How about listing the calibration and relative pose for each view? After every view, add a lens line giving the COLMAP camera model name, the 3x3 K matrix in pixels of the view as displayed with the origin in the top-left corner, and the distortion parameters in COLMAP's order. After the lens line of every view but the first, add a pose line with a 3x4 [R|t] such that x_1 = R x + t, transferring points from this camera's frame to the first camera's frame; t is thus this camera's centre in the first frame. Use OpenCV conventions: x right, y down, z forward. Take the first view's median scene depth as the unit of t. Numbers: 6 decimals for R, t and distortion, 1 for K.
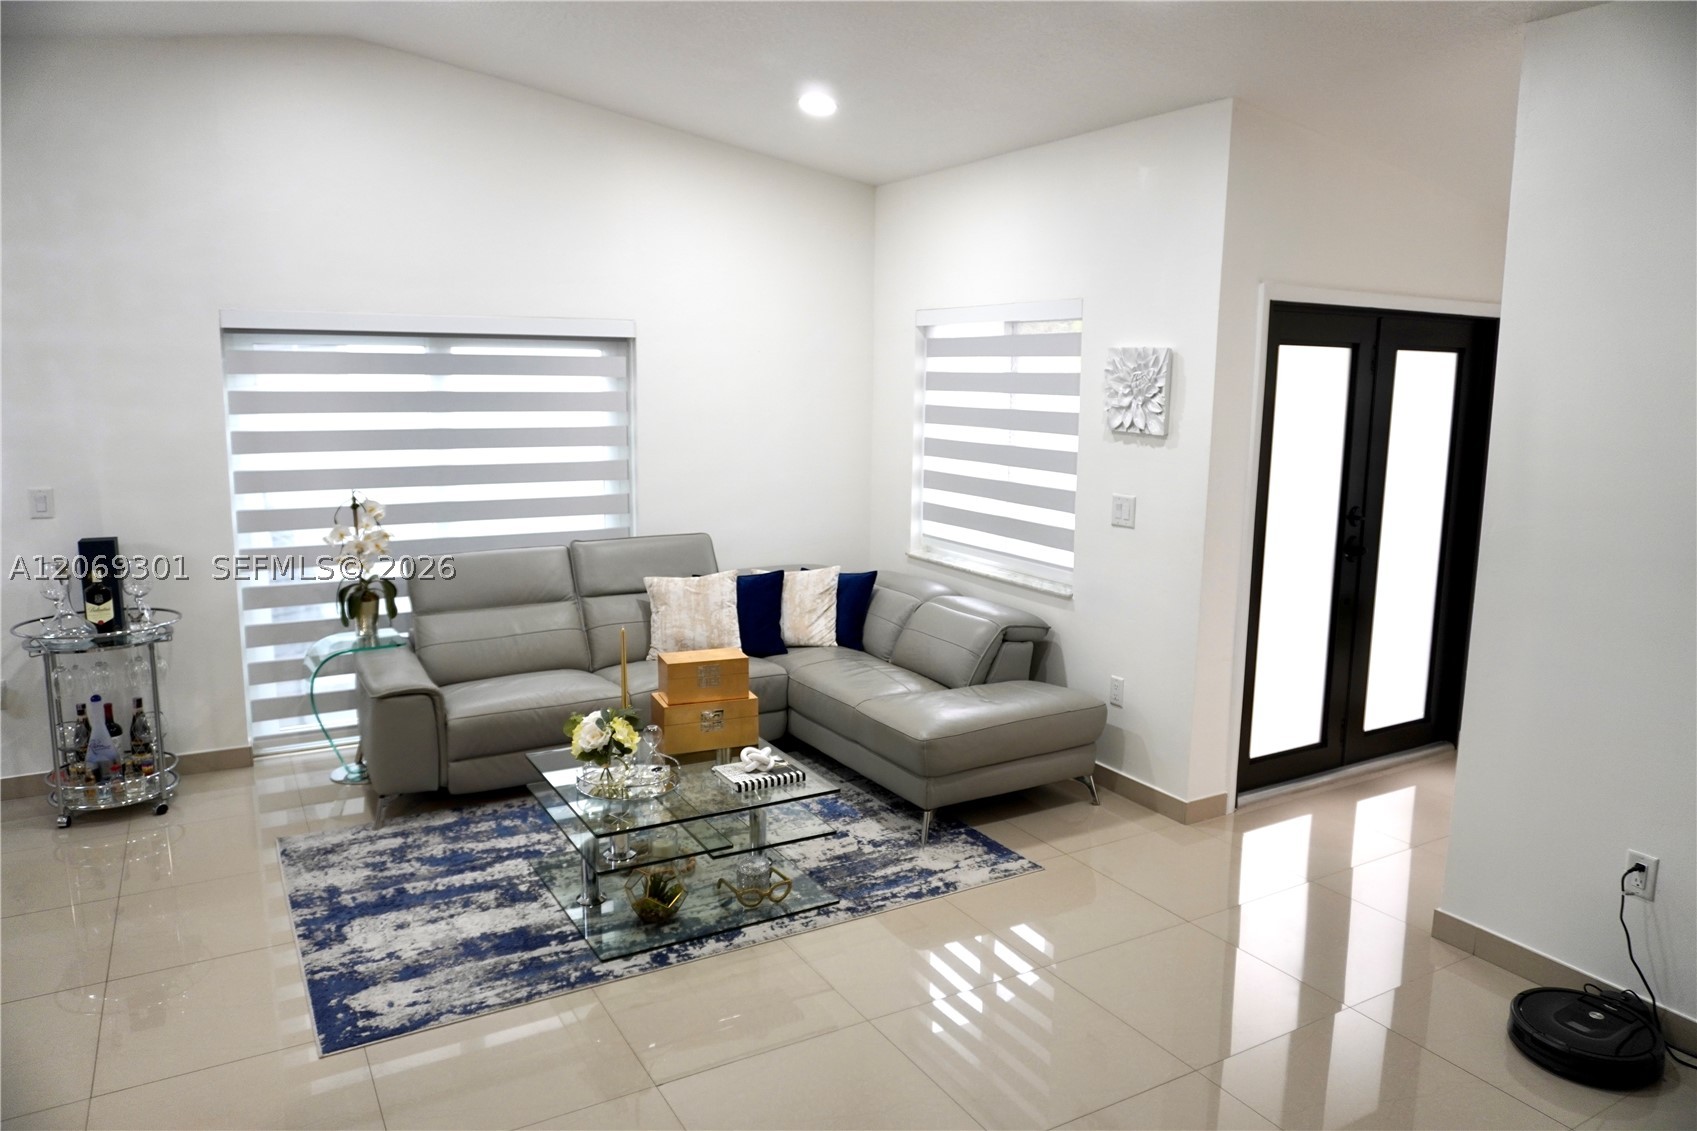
lens RADIAL K [[1137.3, 0, 846.8], [0, 1137.3, 564.2], [0, 0, 1]] dist [-0.020006, 0.007975]
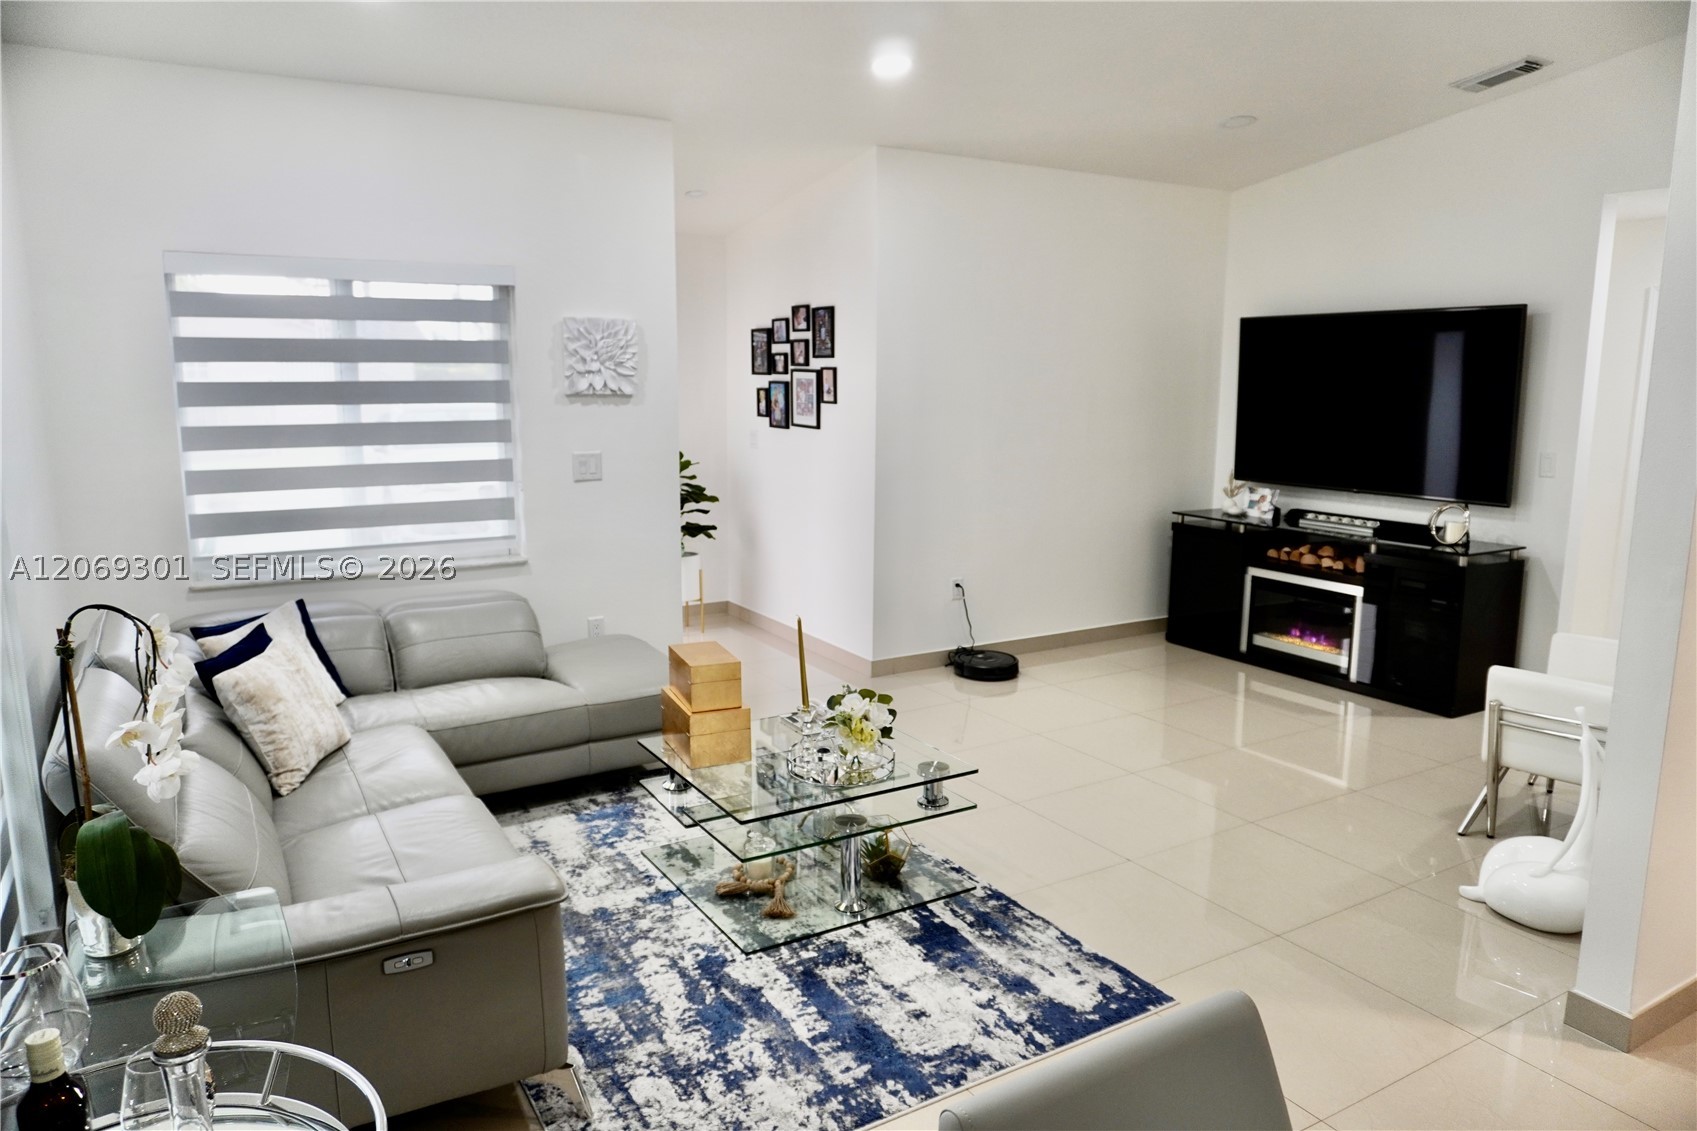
lens RADIAL K [[1137.3, 0, 846.8], [0, 1137.3, 565.8], [0, 0, 1]] dist [-0.020006, 0.007975]
pose [[-0.013544, -0.184127, 0.982809, -1.020202], [0.162994, 0.969346, 0.183851, -0.136010], [-0.986534, 0.162683, 0.016883, 0.885681]]
